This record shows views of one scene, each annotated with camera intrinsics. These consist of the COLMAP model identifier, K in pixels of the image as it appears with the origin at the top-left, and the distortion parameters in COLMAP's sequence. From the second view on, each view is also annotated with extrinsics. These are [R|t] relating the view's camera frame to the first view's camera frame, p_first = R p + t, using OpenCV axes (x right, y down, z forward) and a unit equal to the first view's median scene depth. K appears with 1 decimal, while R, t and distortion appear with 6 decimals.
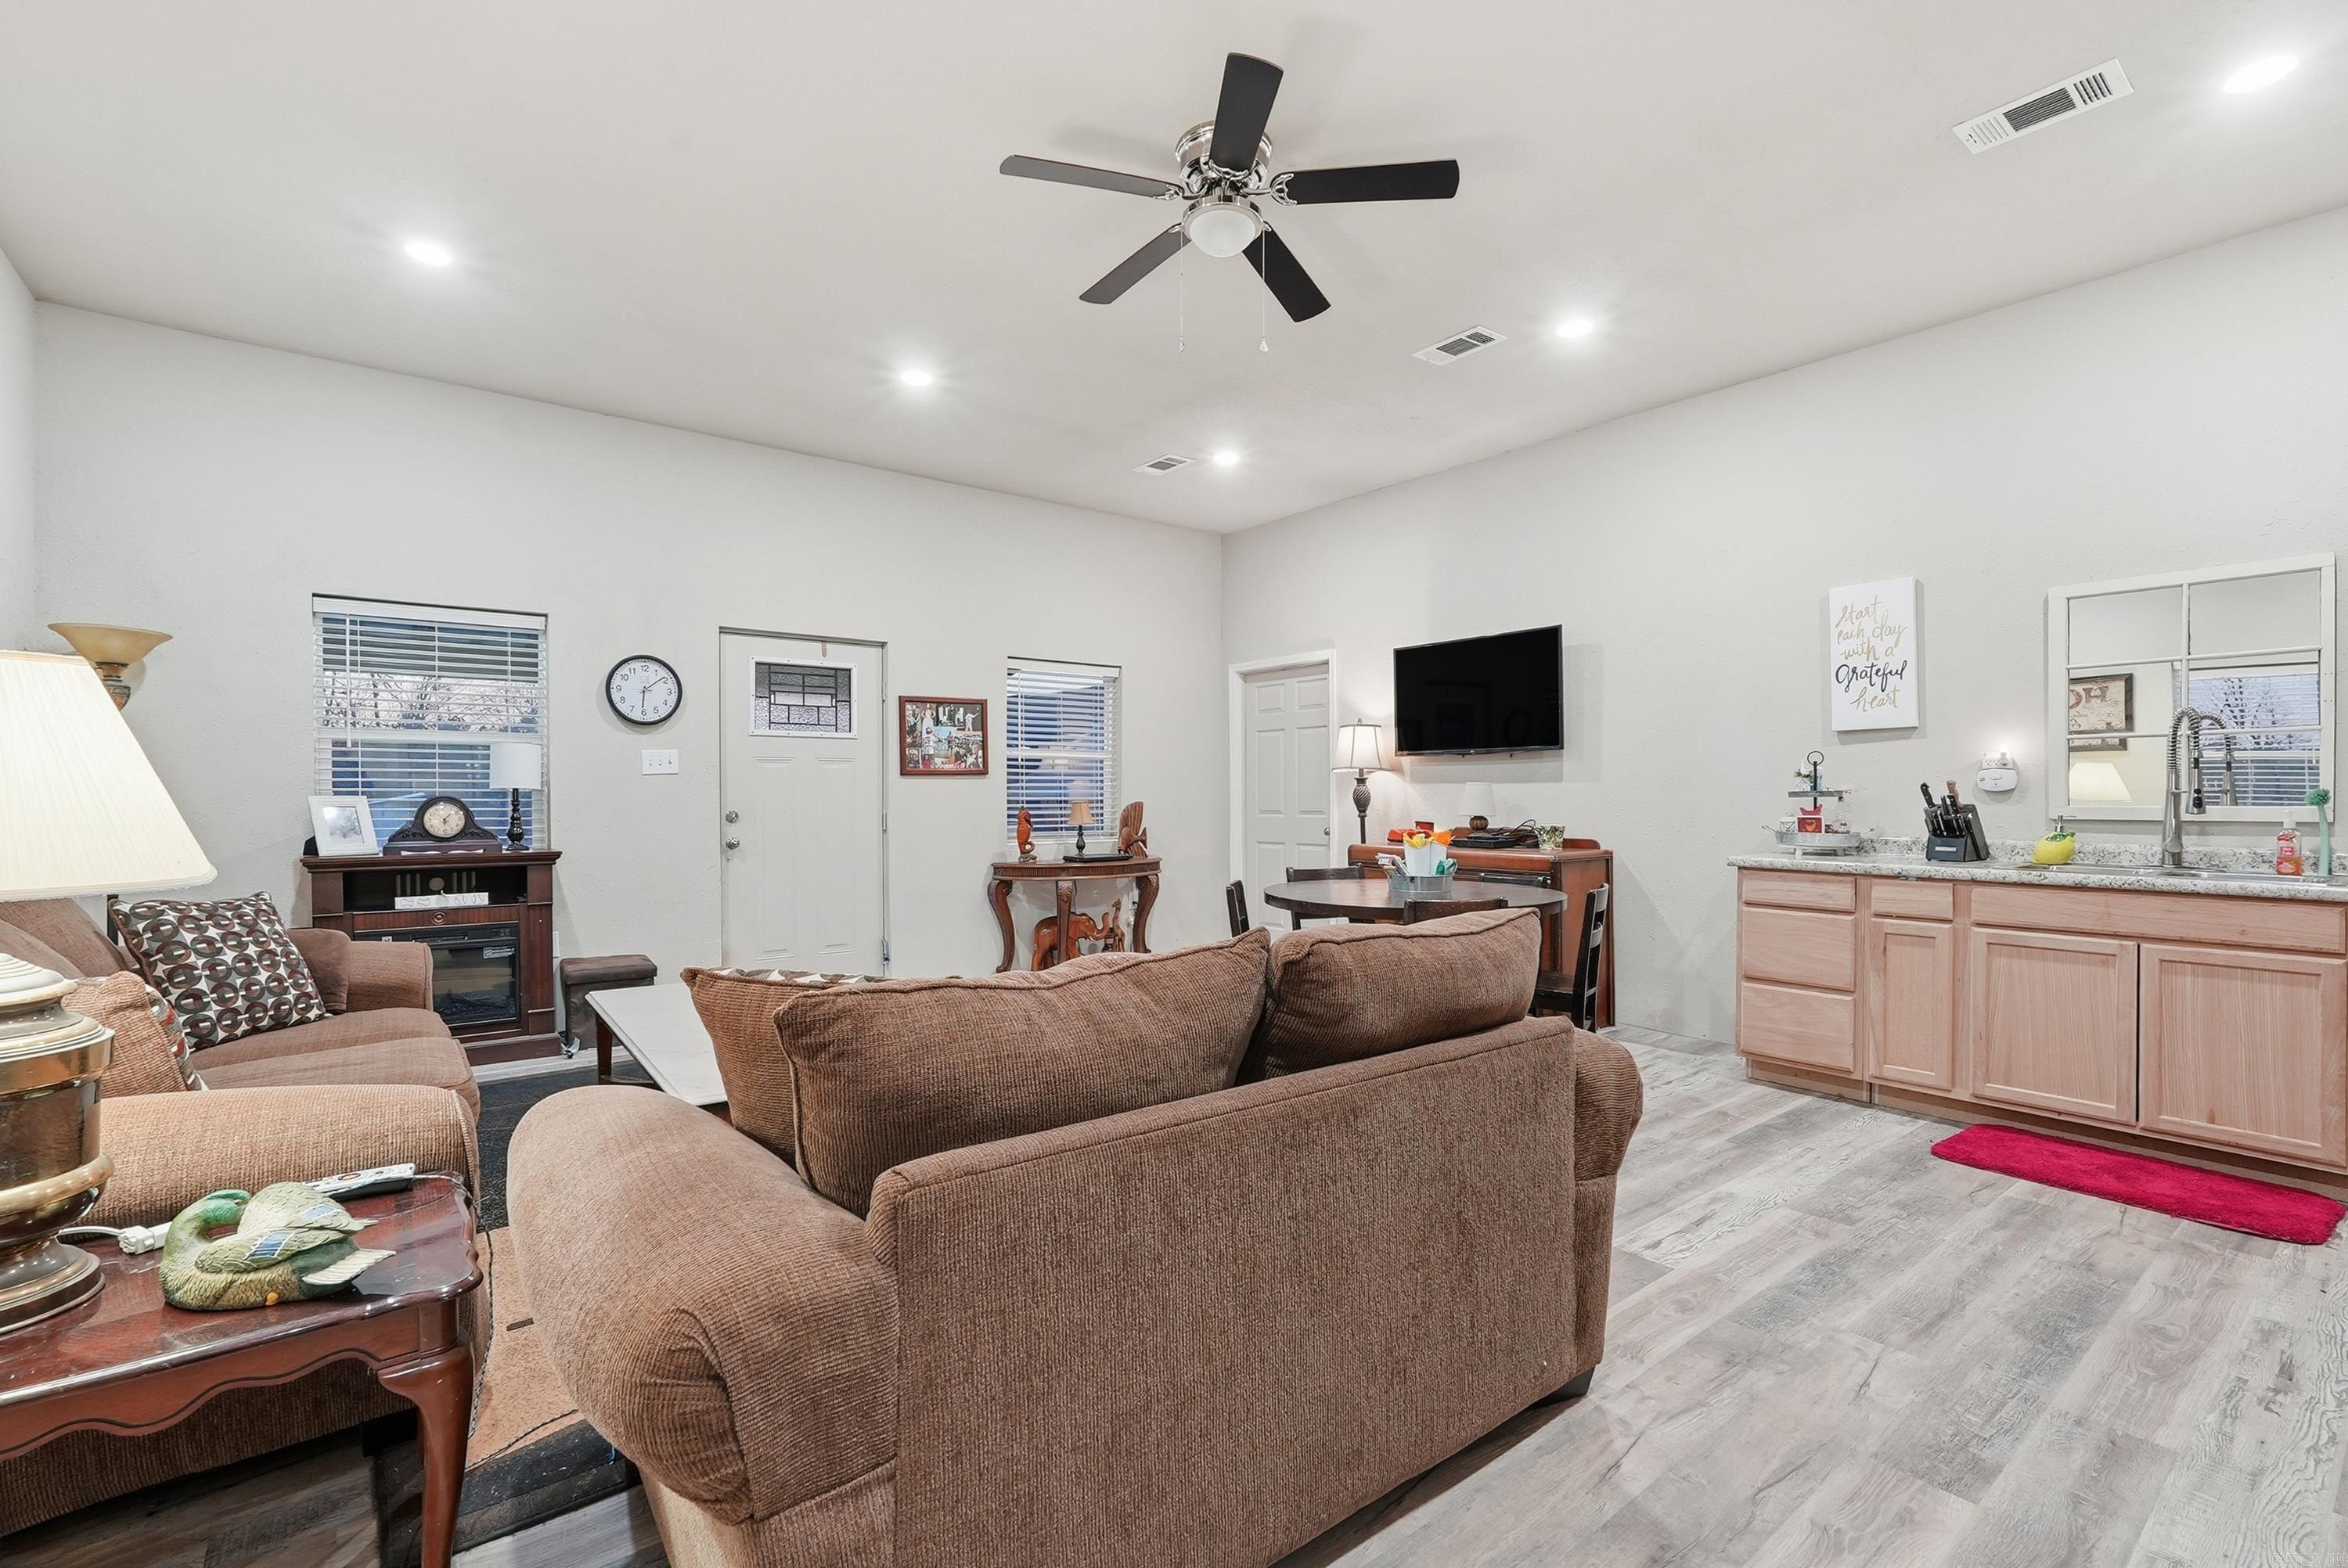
lens RADIAL K [[1066.9, 0, 1162.7], [0, 1066.9, 793.8], [0, 0, 1]] dist [-0.017898, 0.009123]
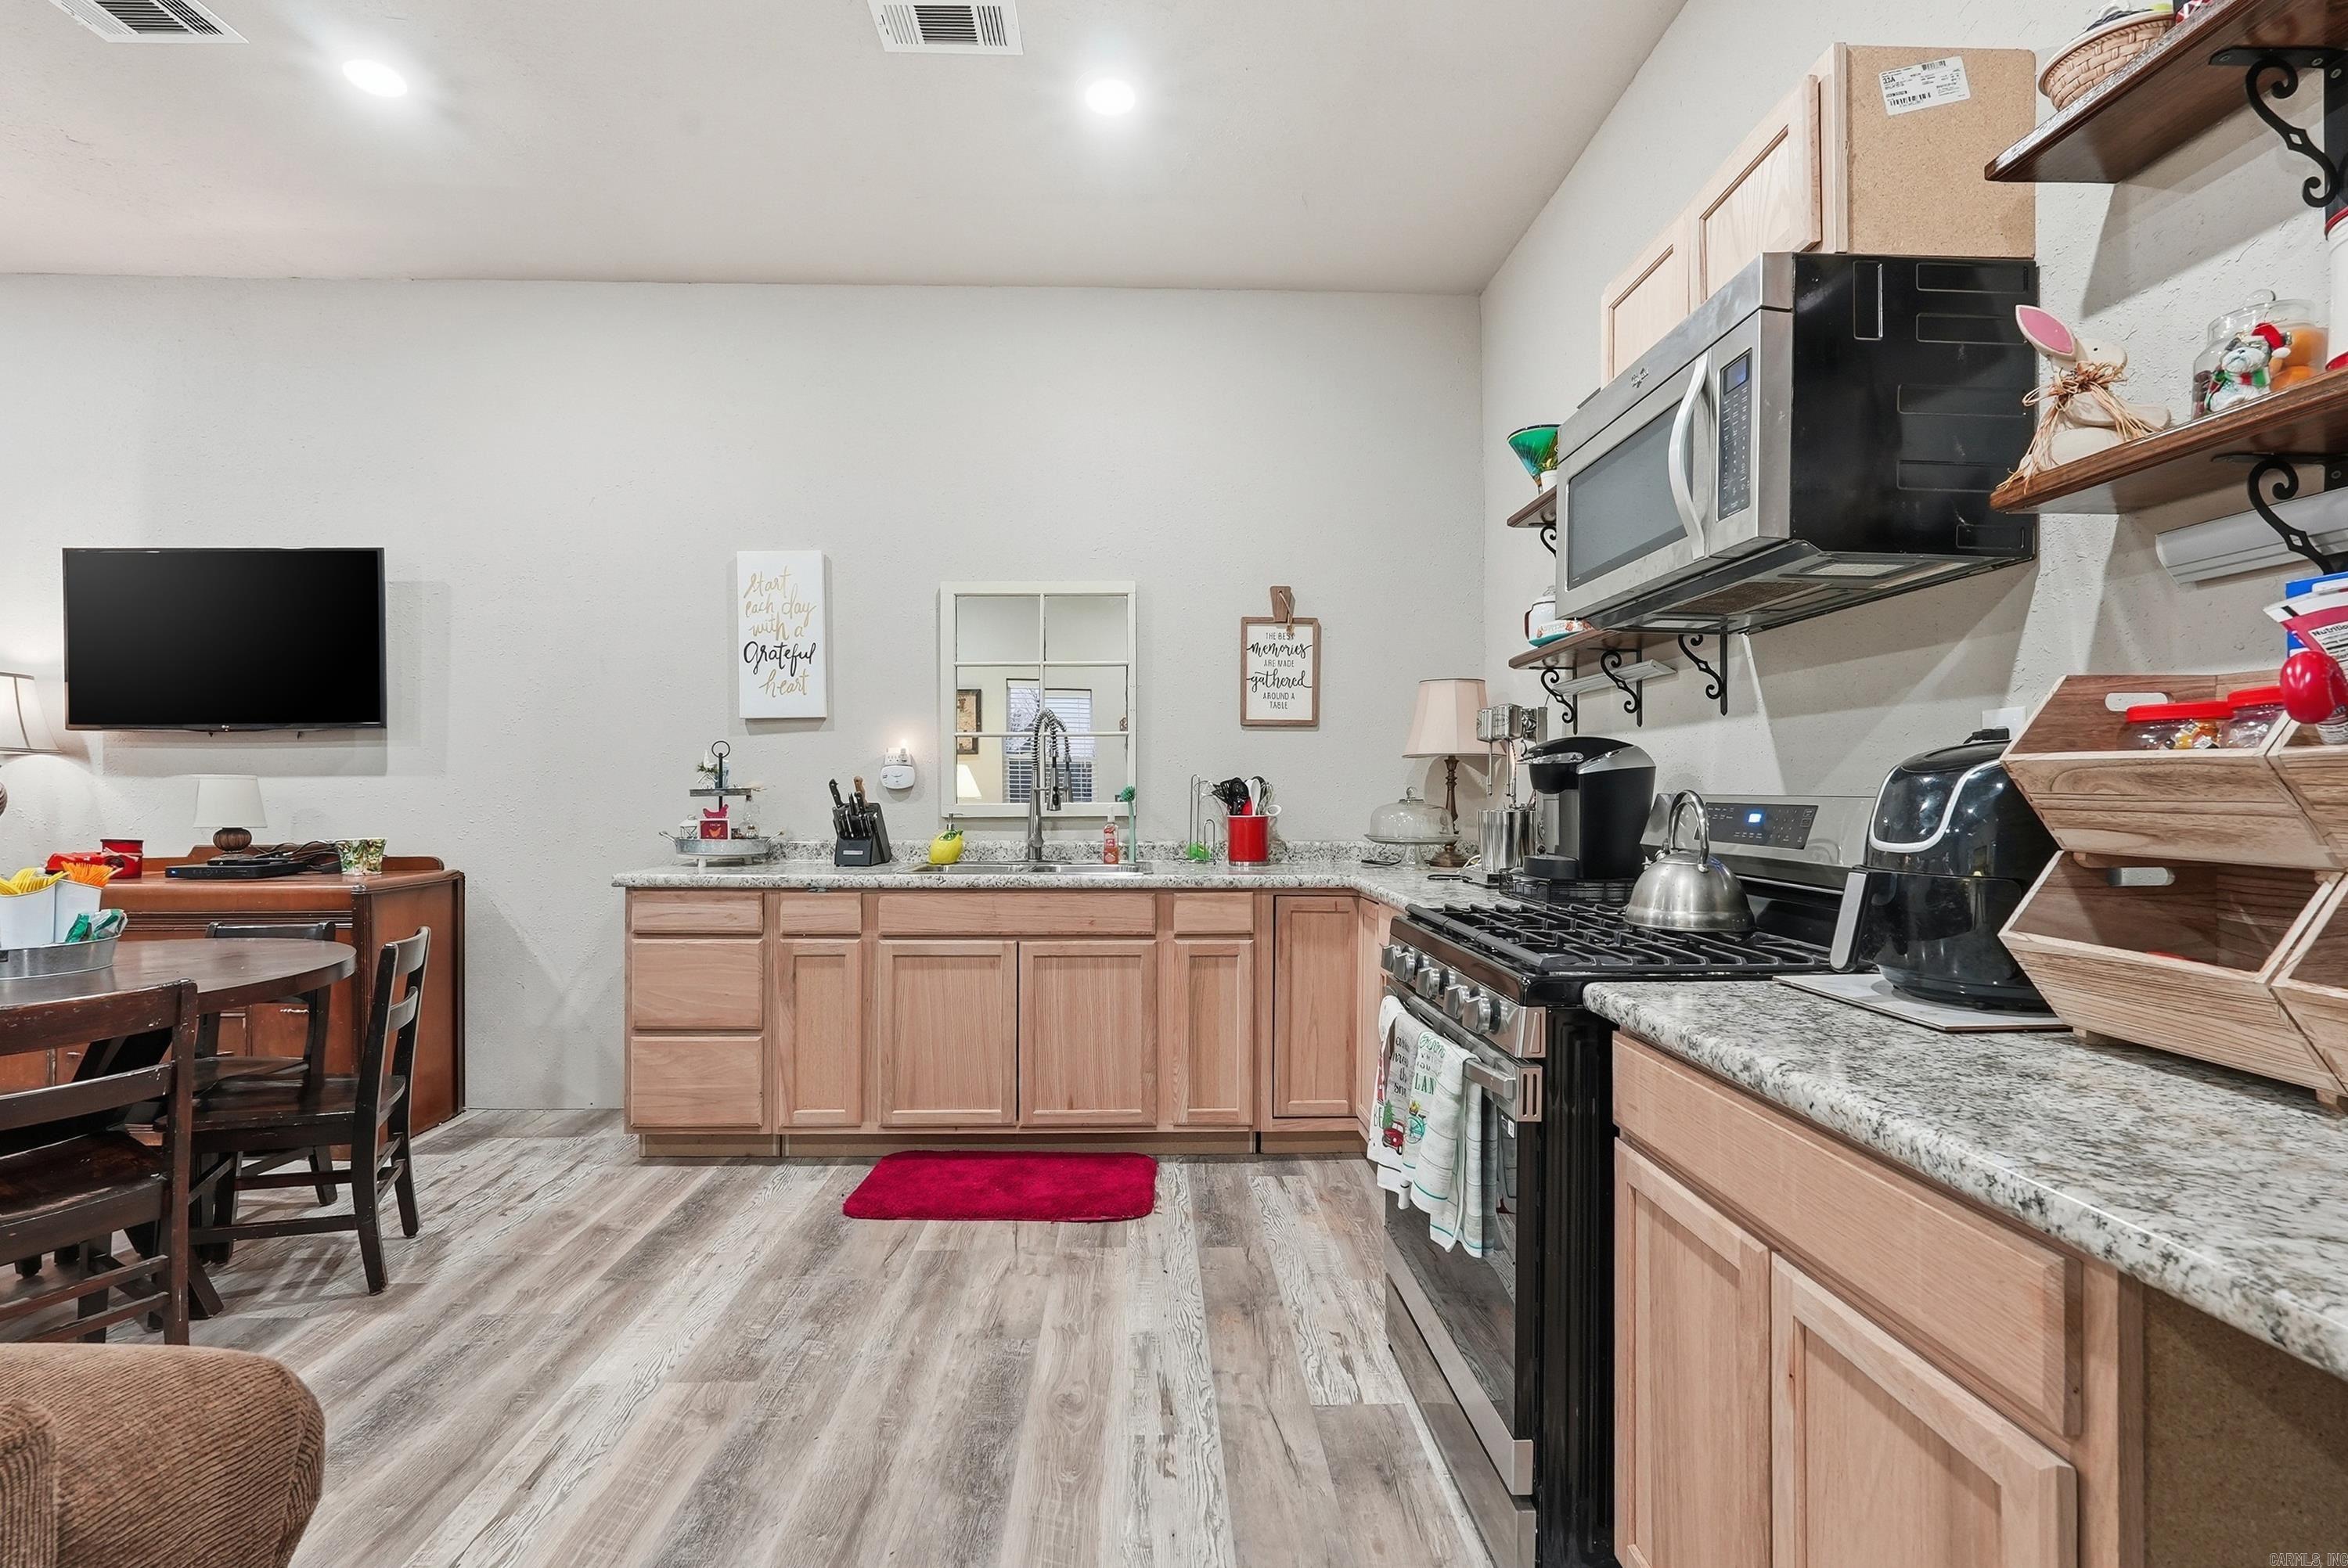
lens RADIAL K [[1066.9, 0, 1162.7], [0, 1066.9, 793.8], [0, 0, 1]] dist [-0.017898, 0.009123]
pose [[0.599387, -0.002451, 0.800456, 0.167245], [0.001769, 0.999997, 0.001737, 0.000654], [-0.800458, 0.000375, 0.599389, 0.240277]]
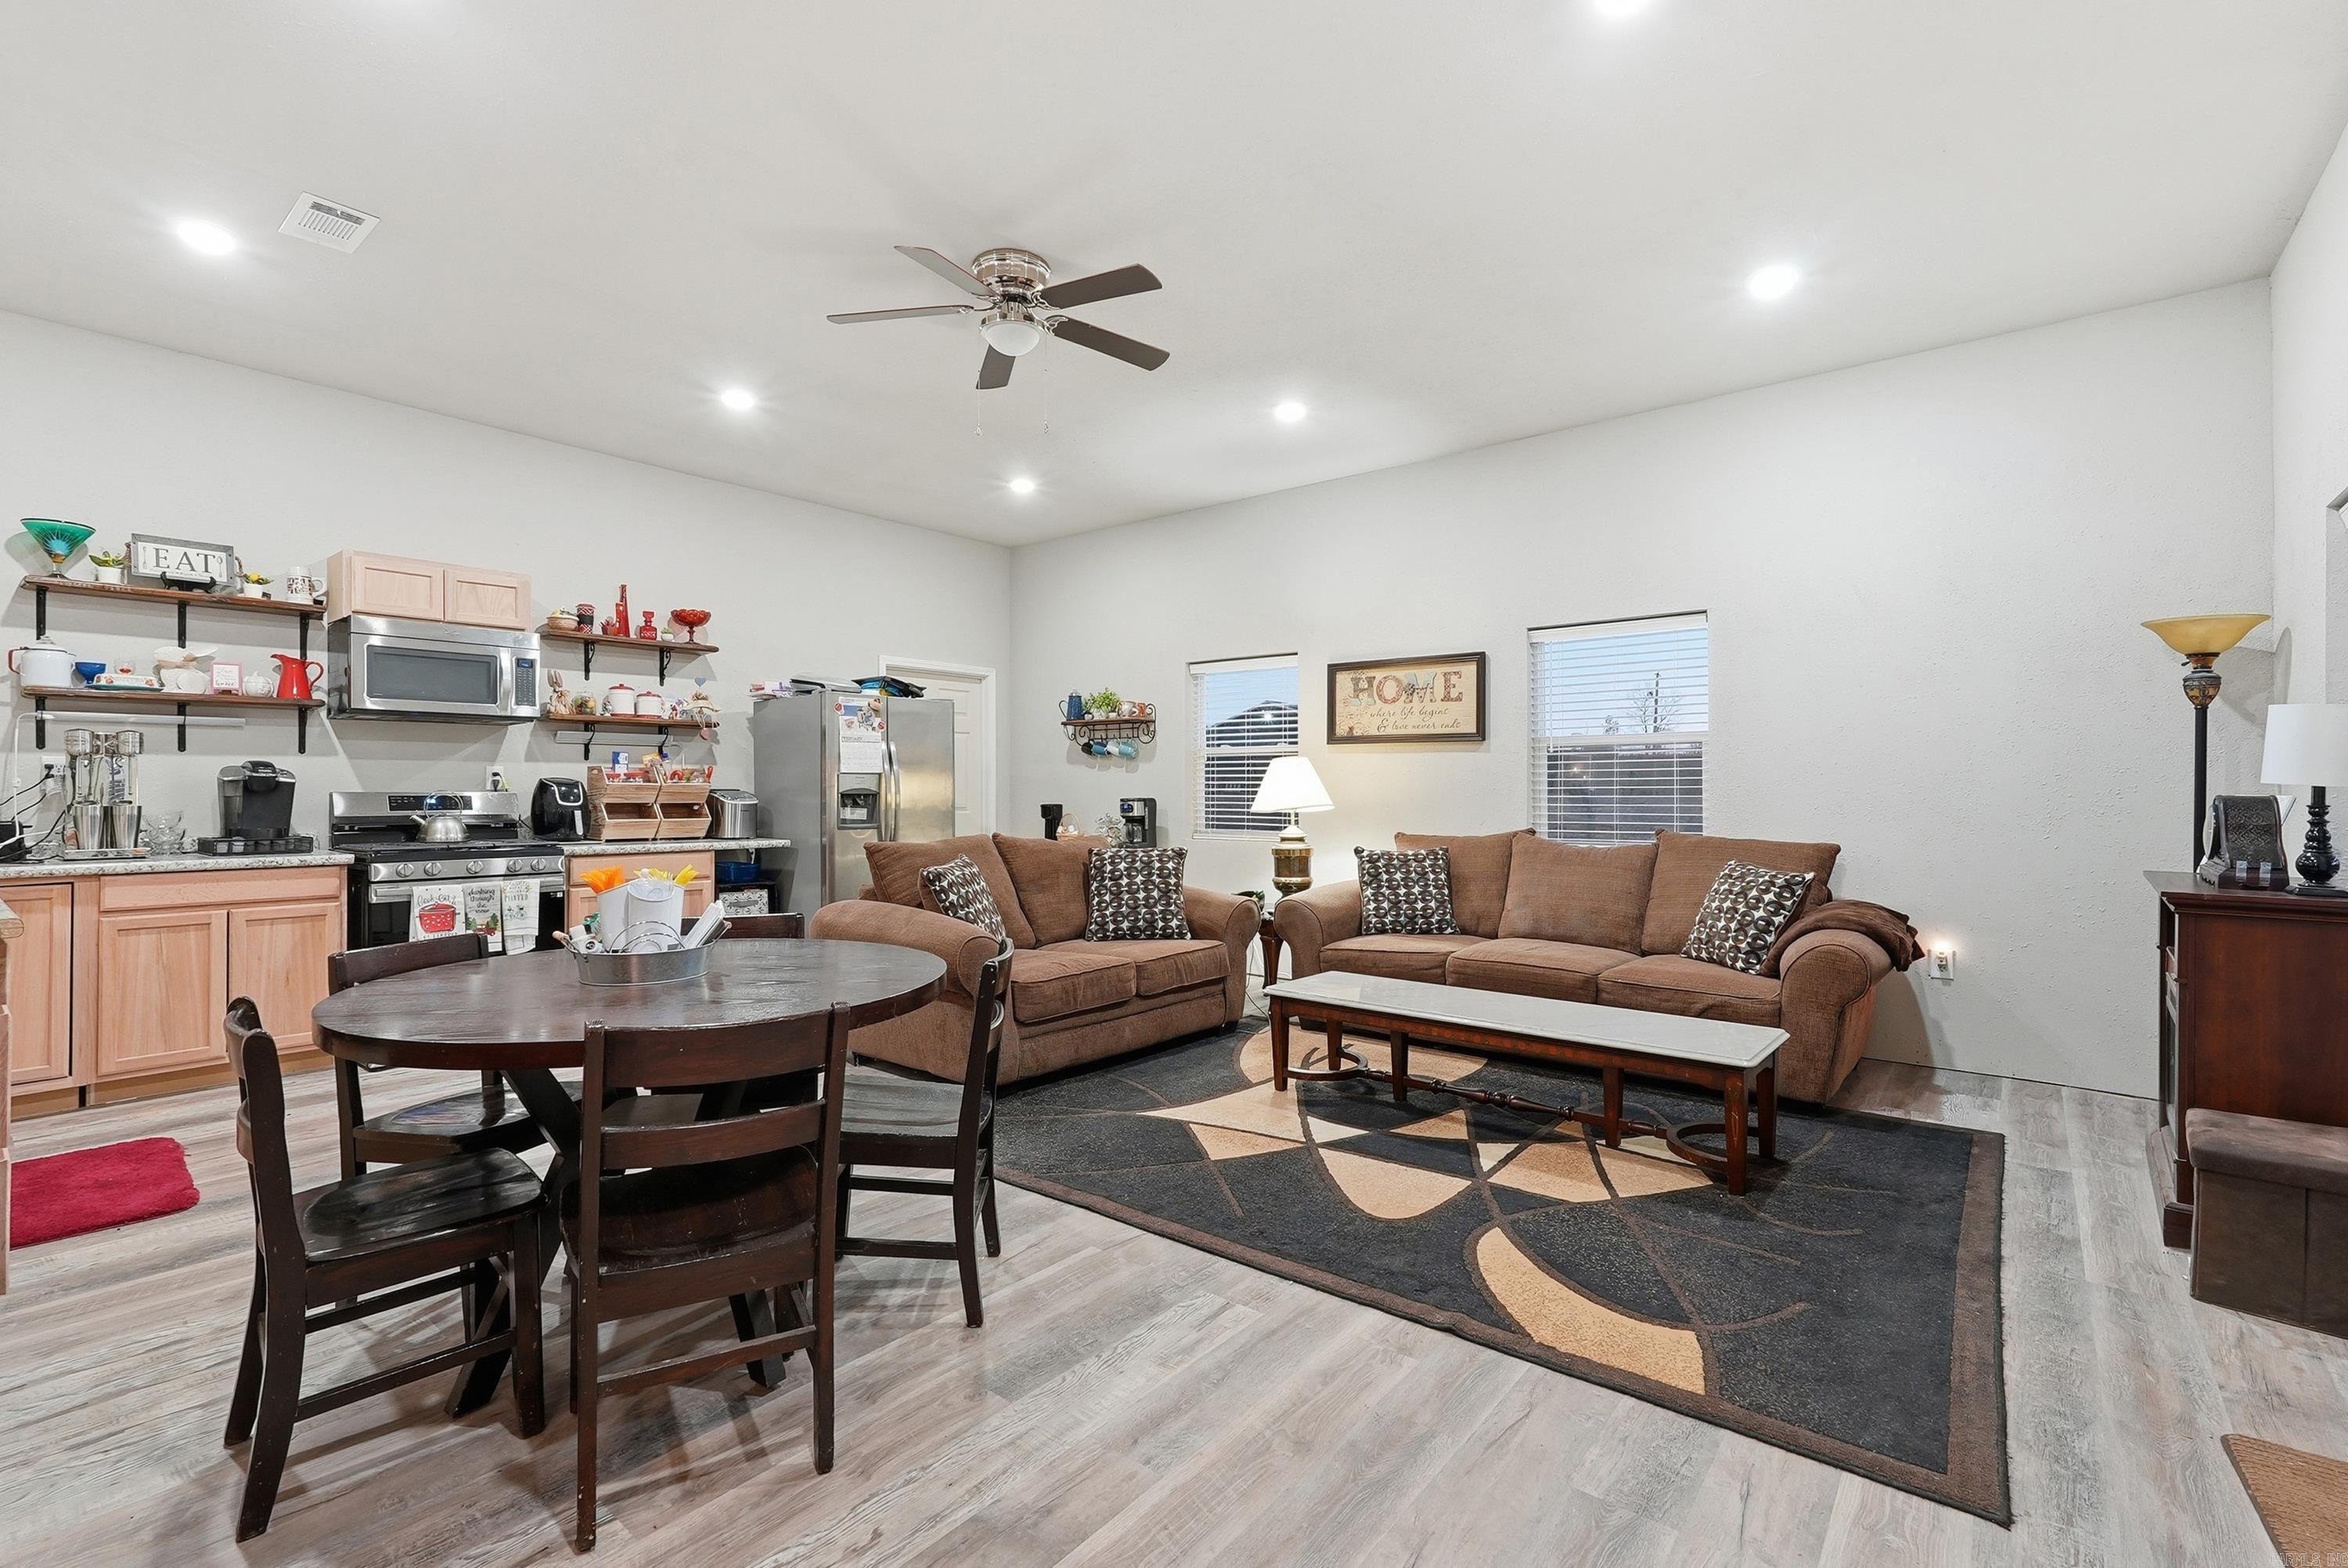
lens RADIAL K [[1046.1, 0, 1193.2], [0, 1046.1, 784.4], [0, 0, 1]] dist [-0.017677, 0.008779]
pose [[-0.973692, -0.001081, -0.227867, 0.100005], [-0.000784, 0.999999, -0.001392, -0.004935], [0.227868, -0.001176, -0.973691, 1.707432]]
